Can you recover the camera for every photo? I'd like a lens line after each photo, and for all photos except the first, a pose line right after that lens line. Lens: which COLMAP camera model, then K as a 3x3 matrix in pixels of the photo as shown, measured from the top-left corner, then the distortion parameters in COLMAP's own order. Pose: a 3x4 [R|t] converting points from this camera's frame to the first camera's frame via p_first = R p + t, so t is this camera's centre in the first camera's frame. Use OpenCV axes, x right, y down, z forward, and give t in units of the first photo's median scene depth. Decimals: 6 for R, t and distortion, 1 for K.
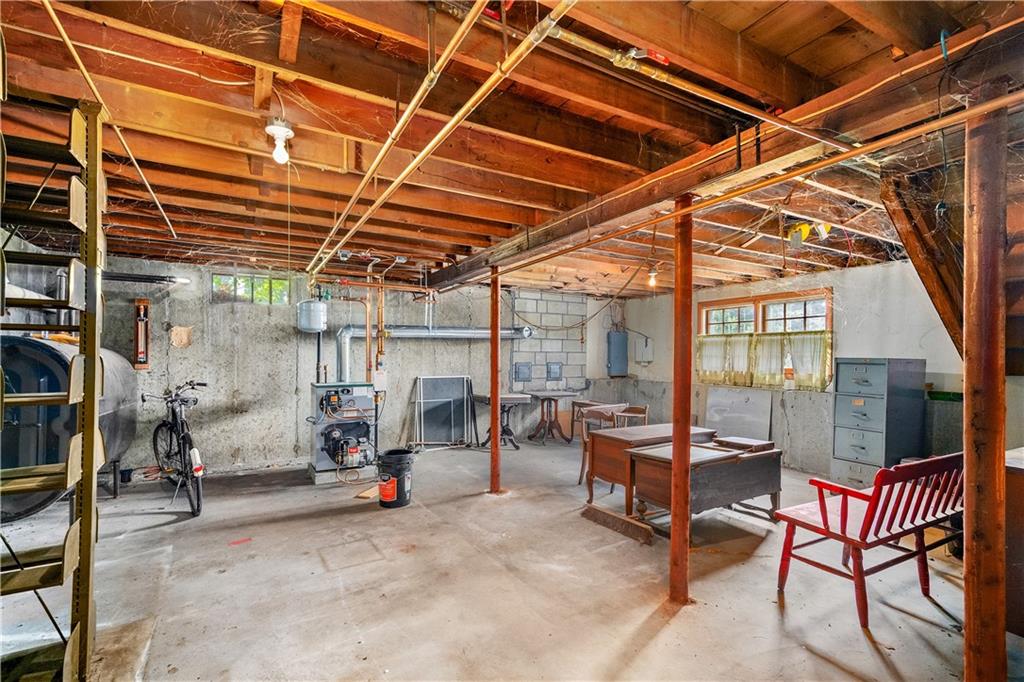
lens RADIAL K [[464.8, 0, 509.8], [0, 464.8, 350.0], [0, 0, 1]] dist [0.013668, 0.000628]
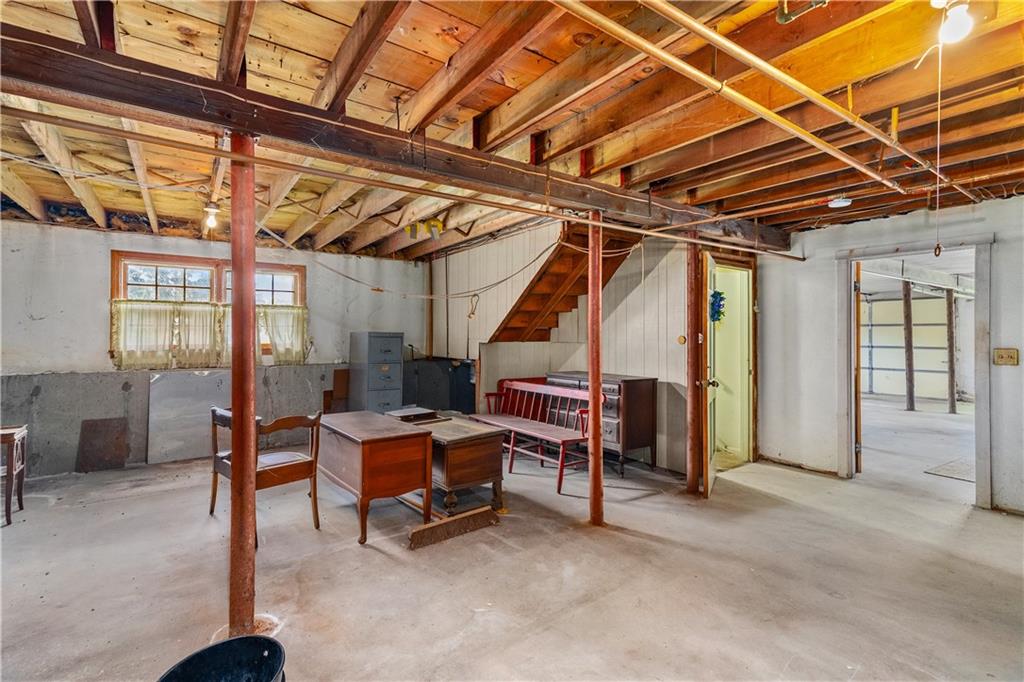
lens RADIAL K [[464.8, 0, 511.2], [0, 464.8, 333.2], [0, 0, 1]] dist [0.013668, 0.000628]
pose [[-0.091088, -0.010322, 0.995789, -0.662356], [-0.011661, 0.999889, 0.009298, 0.006836], [-0.995775, -0.010765, -0.091198, 1.030816]]
